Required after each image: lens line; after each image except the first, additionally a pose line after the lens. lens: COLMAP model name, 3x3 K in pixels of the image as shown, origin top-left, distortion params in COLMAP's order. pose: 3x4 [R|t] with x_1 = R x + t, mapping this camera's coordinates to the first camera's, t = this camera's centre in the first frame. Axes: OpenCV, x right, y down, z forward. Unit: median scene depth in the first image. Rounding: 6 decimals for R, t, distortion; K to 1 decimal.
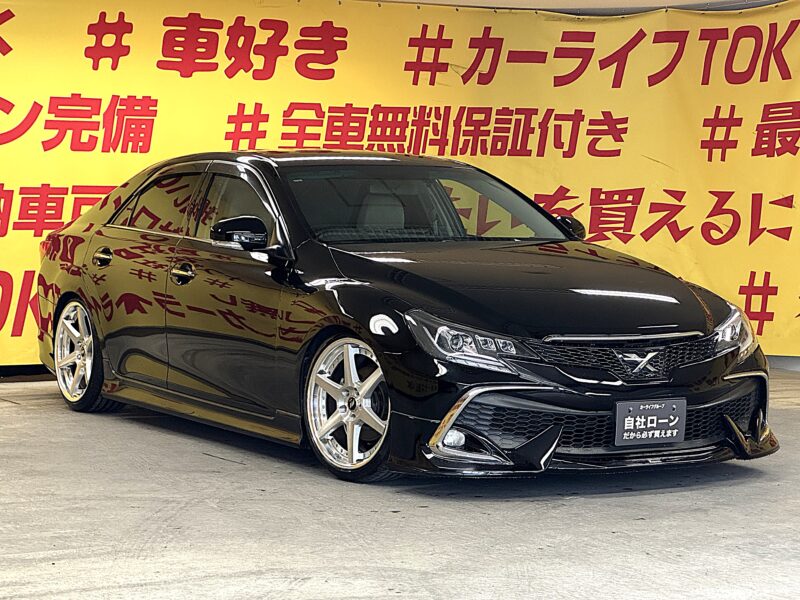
lens RADIAL K [[1965.9, 0, 400.0], [0, 1965.9, 300.0], [0, 0, 1]] dist [-0.076613, 4.926615]
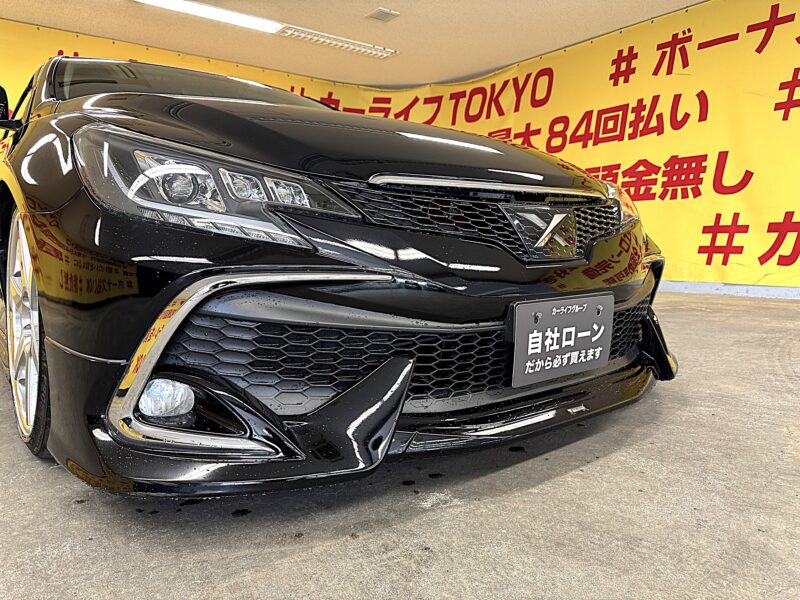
lens RADIAL K [[571.1, 0, 400.0], [0, 571.1, 300.0], [0, 0, 1]] dist [0.028556, -0.001821]
pose [[0.991226, -0.031645, 0.128337, 0.038732], [0.026201, 0.998693, 0.043889, 0.027395], [-0.129558, -0.040142, 0.990759, 0.535407]]
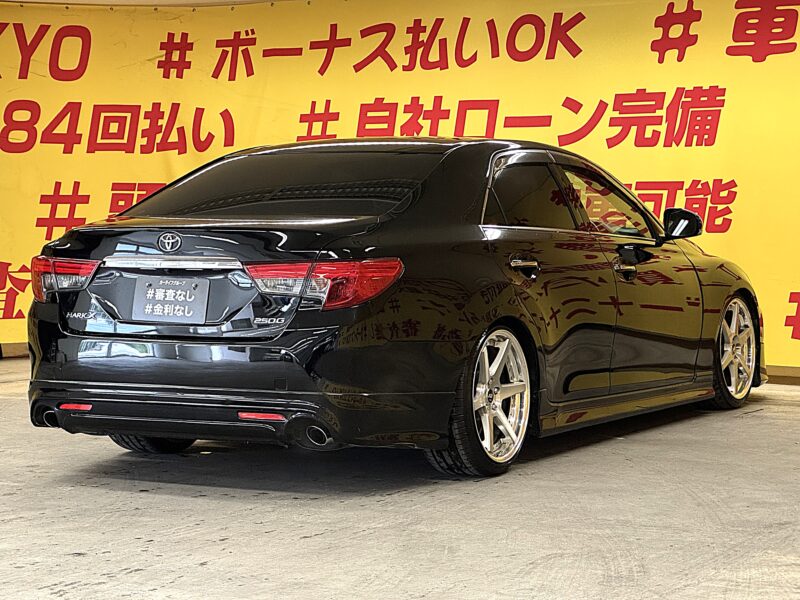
lens RADIAL K [[2021.9, 0, 400.0], [0, 2021.9, 300.0], [0, 0, 1]] dist [0.003372, 3.651056]
pose [[0.472739, 0.038731, -0.880351, 0.669325], [-0.041832, 0.998894, 0.021483, -0.015378], [0.880209, 0.026671, 0.473836, 0.409649]]
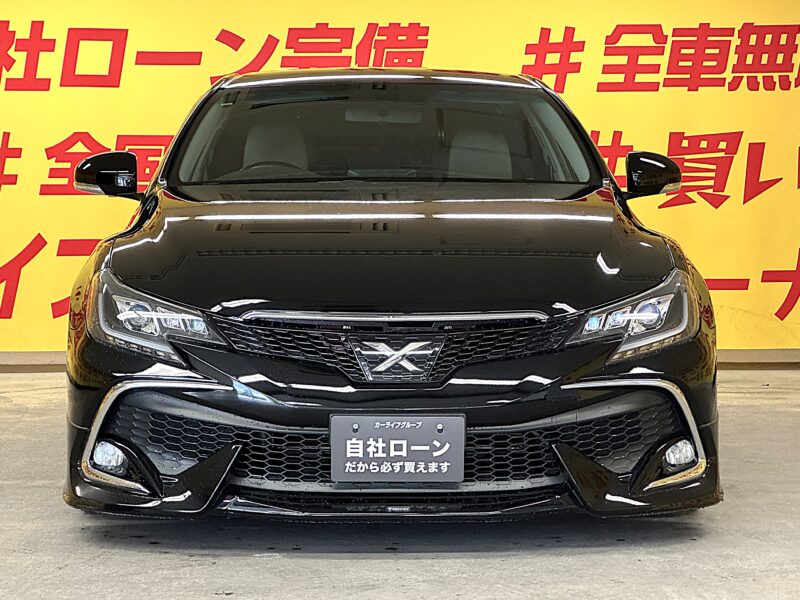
lens RADIAL K [[2120.3, 0, 400.0], [0, 2120.3, 300.0], [0, 0, 1]] dist [-0.000562, 3.203226]
pose [[0.869004, 0.021242, -0.494349, 0.298806], [-0.022555, 0.999740, 0.003309, 0.006771], [0.494291, 0.008274, 0.869257, 0.247205]]
